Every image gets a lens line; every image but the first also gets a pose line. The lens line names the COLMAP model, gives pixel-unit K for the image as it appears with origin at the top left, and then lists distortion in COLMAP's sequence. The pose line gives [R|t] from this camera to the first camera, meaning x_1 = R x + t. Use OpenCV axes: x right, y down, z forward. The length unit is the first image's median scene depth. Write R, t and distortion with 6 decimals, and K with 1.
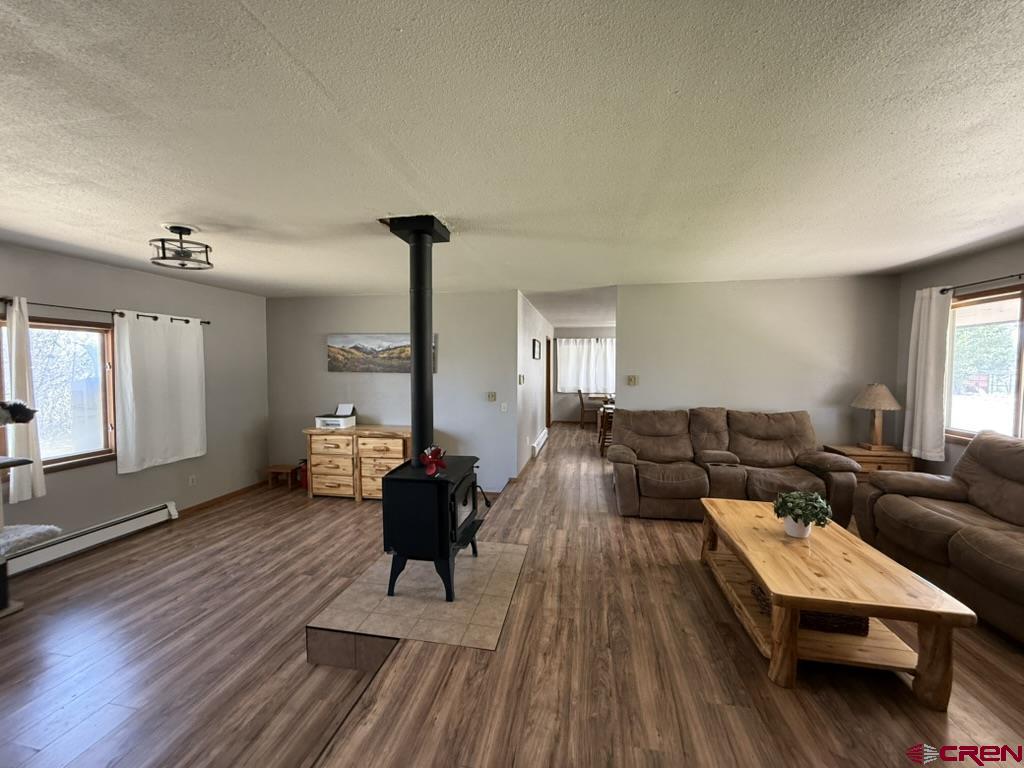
lens RADIAL K [[408.4, 0, 508.5], [0, 408.4, 382.8], [0, 0, 1]] dist [0.001420, 0.000368]
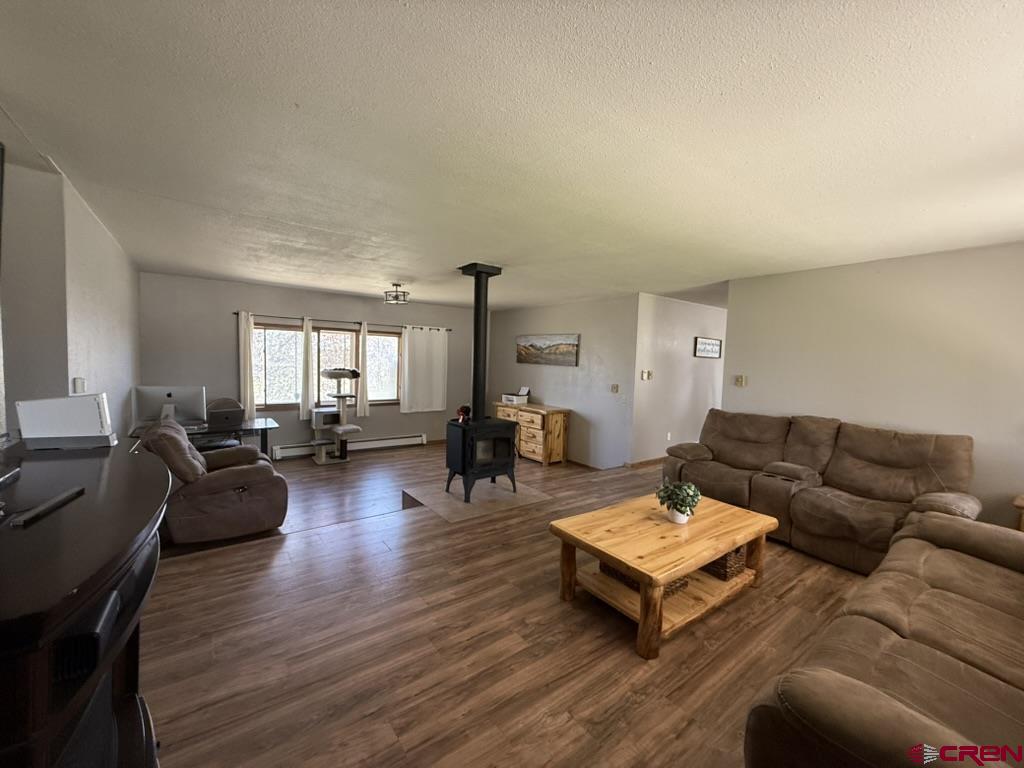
lens RADIAL K [[408.4, 0, 507.3], [0, 408.4, 386.3], [0, 0, 1]] dist [0.001420, 0.000368]
pose [[0.737980, 0.068464, -0.671340, 0.723884], [-0.059857, 0.997560, 0.035934, 0.006516], [0.672162, 0.013666, 0.740278, -0.064232]]
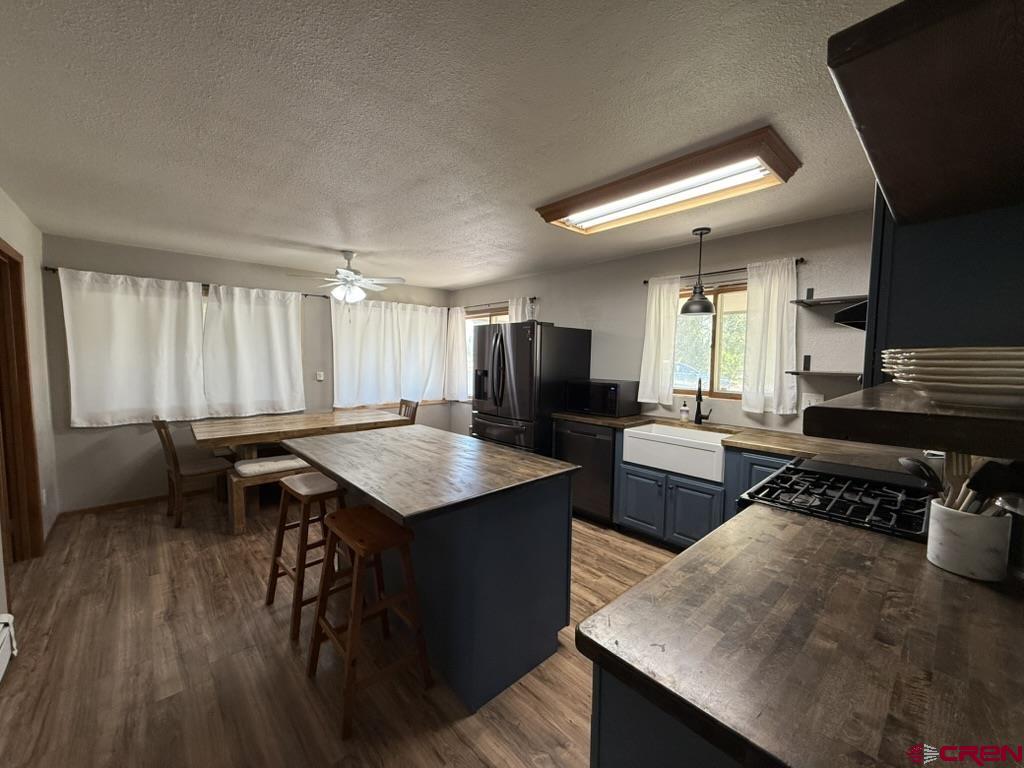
lens RADIAL K [[408.4, 0, 509.2], [0, 408.4, 383.9], [0, 0, 1]] dist [0.001420, 0.000368]
pose [[0.597371, -0.049142, 0.800458, 0.188466], [0.023730, 0.998767, 0.043607, -0.056315], [-0.801614, -0.007055, 0.597800, 1.424959]]
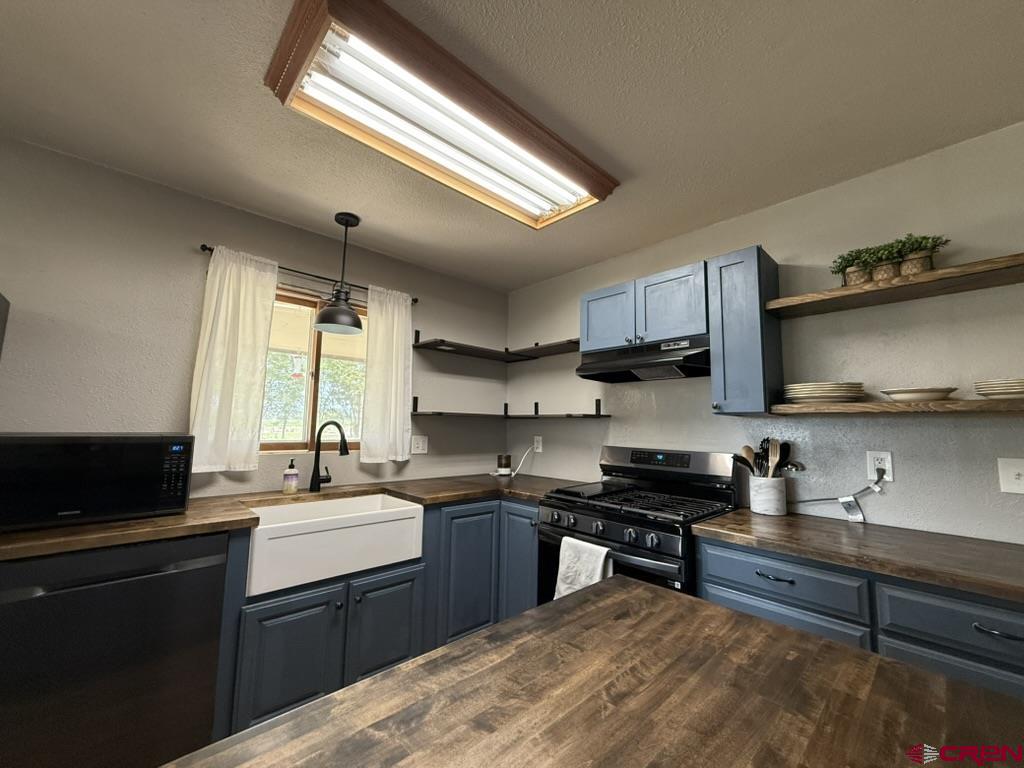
lens RADIAL K [[408.4, 0, 507.5], [0, 408.4, 382.6], [0, 0, 1]] dist [0.001420, 0.000368]
pose [[-0.806124, 0.051063, 0.589539, 0.575526], [0.008673, 0.997182, -0.074512, -0.030650], [-0.591683, -0.054953, -0.804296, 1.961927]]
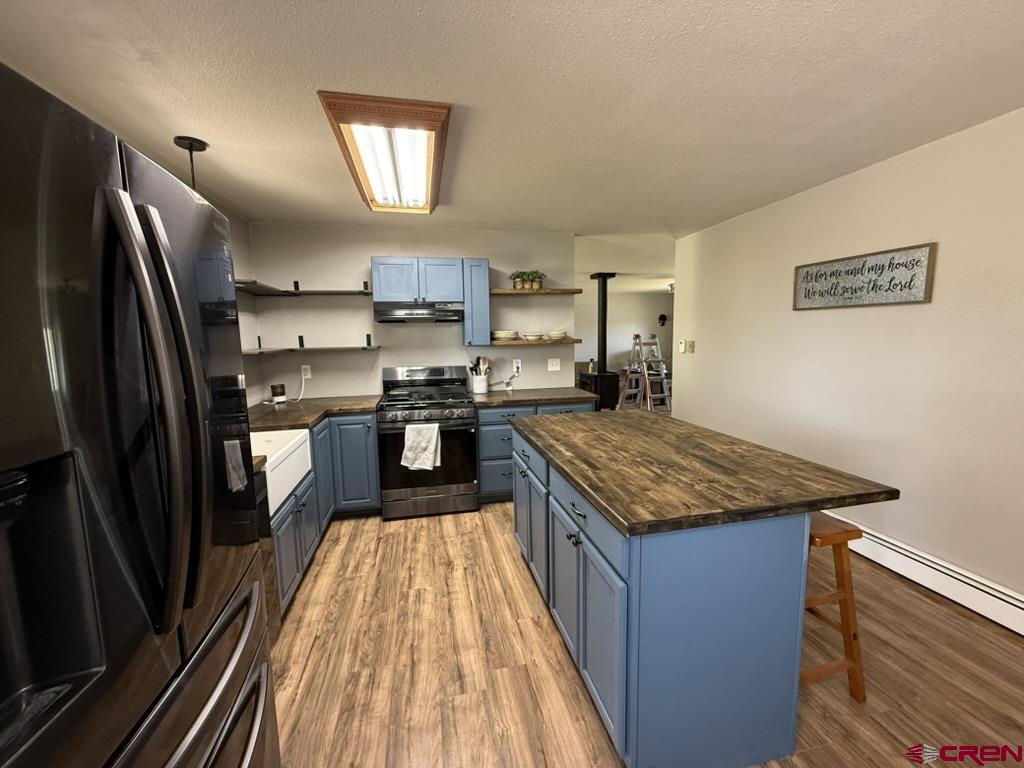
lens RADIAL K [[408.4, 0, 507.6], [0, 408.4, 384.4], [0, 0, 1]] dist [0.001420, 0.000368]
pose [[-0.920556, 0.064110, -0.385313, 0.970377], [0.002934, 0.987546, 0.157302, -0.091545], [0.390599, 0.143675, -0.909280, 2.338259]]
